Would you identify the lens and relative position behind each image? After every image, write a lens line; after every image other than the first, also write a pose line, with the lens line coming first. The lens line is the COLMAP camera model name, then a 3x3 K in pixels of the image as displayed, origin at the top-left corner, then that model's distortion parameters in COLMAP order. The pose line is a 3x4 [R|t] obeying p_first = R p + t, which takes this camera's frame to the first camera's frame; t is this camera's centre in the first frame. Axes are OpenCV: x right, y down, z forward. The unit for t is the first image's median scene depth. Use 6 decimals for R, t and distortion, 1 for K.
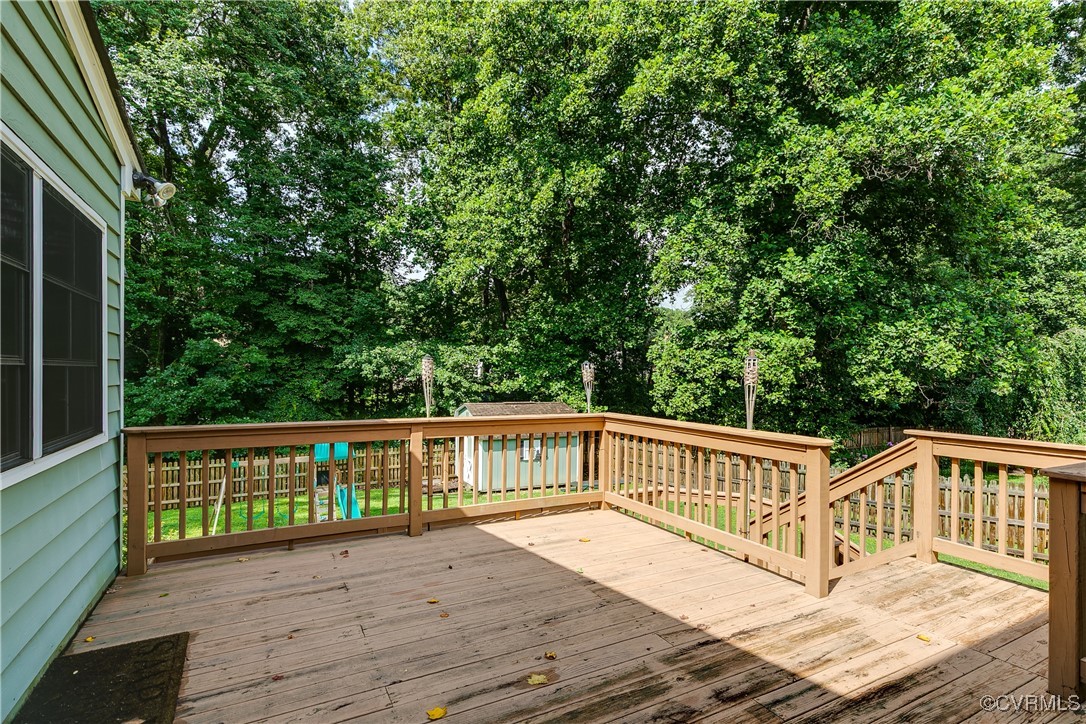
lens RADIAL K [[502.9, 0, 540.9], [0, 502.9, 370.0], [0, 0, 1]] dist [0.007309, -0.001823]
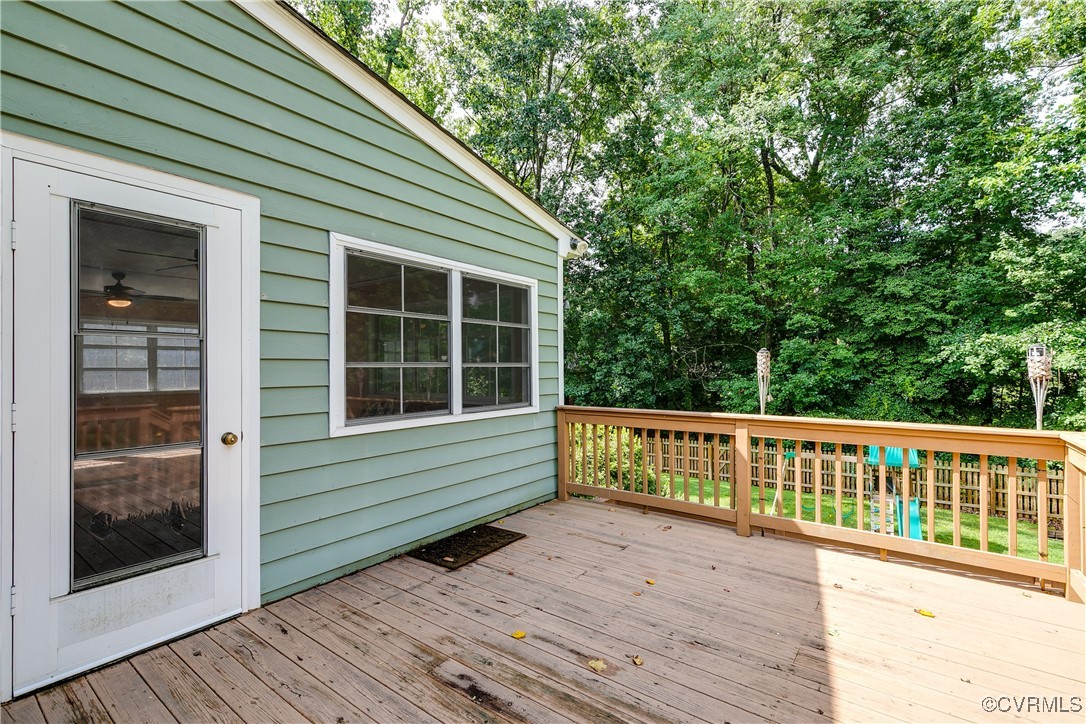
lens RADIAL K [[502.9, 0, 552.2], [0, 502.9, 358.3], [0, 0, 1]] dist [0.007309, -0.001823]
pose [[0.426712, -0.029732, -0.903899, 0.442410], [0.015483, 0.999553, -0.025569, 0.006659], [0.904255, -0.003085, 0.426982, 0.235156]]
